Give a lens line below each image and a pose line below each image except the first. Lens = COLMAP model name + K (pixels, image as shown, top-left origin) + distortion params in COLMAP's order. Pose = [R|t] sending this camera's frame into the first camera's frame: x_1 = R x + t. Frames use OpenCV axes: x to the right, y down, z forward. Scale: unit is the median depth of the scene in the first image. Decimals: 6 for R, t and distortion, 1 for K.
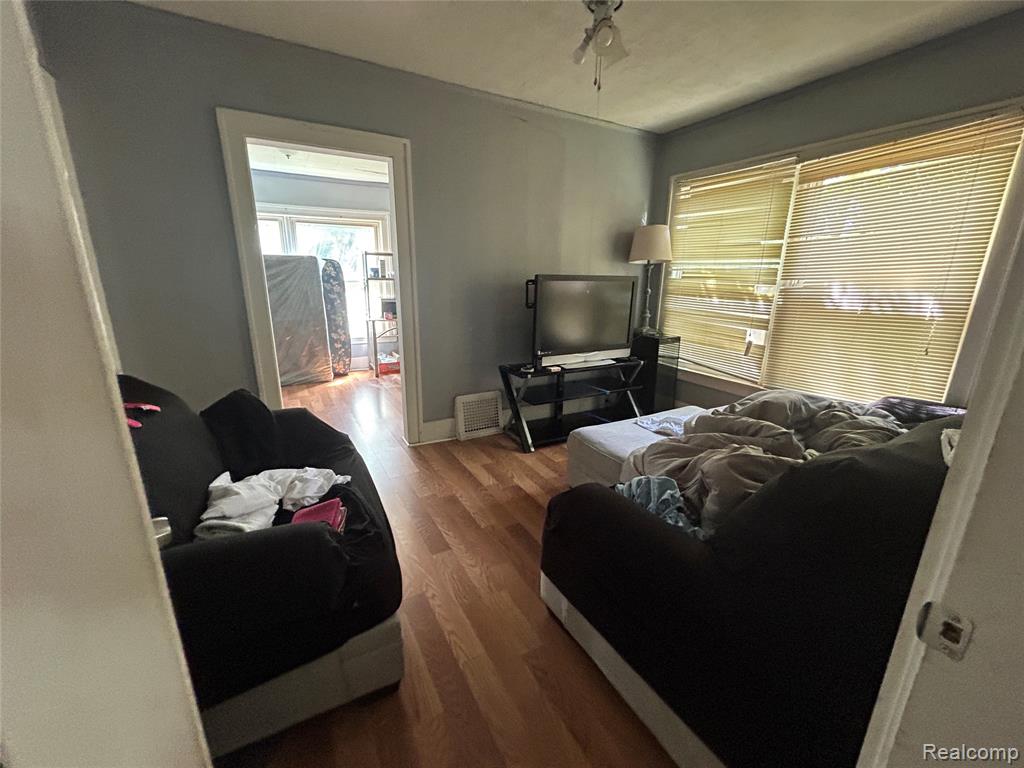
lens RADIAL K [[409.8, 0, 513.2], [0, 409.8, 383.9], [0, 0, 1]] dist [0.000355, -0.001364]
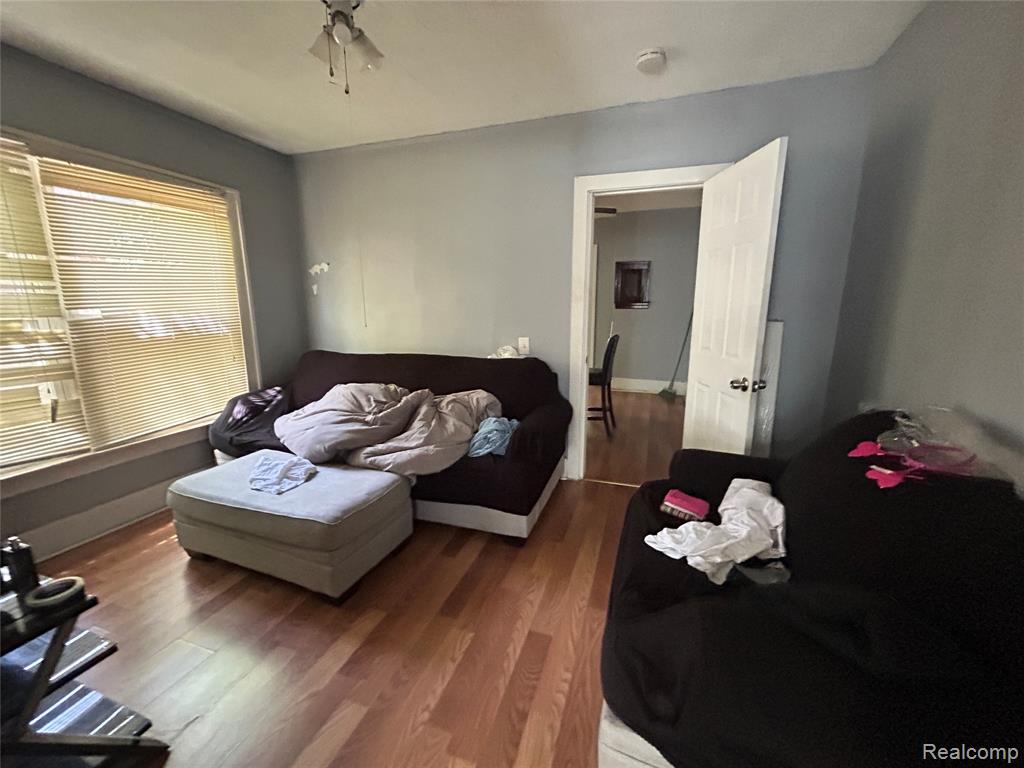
lens RADIAL K [[409.8, 0, 513.6], [0, 409.8, 382.3], [0, 0, 1]] dist [0.000355, -0.001364]
pose [[-0.666849, -0.152276, 0.729468, -0.463226], [0.189835, 0.911889, 0.363896, -0.257699], [-0.720607, 0.381142, -0.579186, 0.921744]]
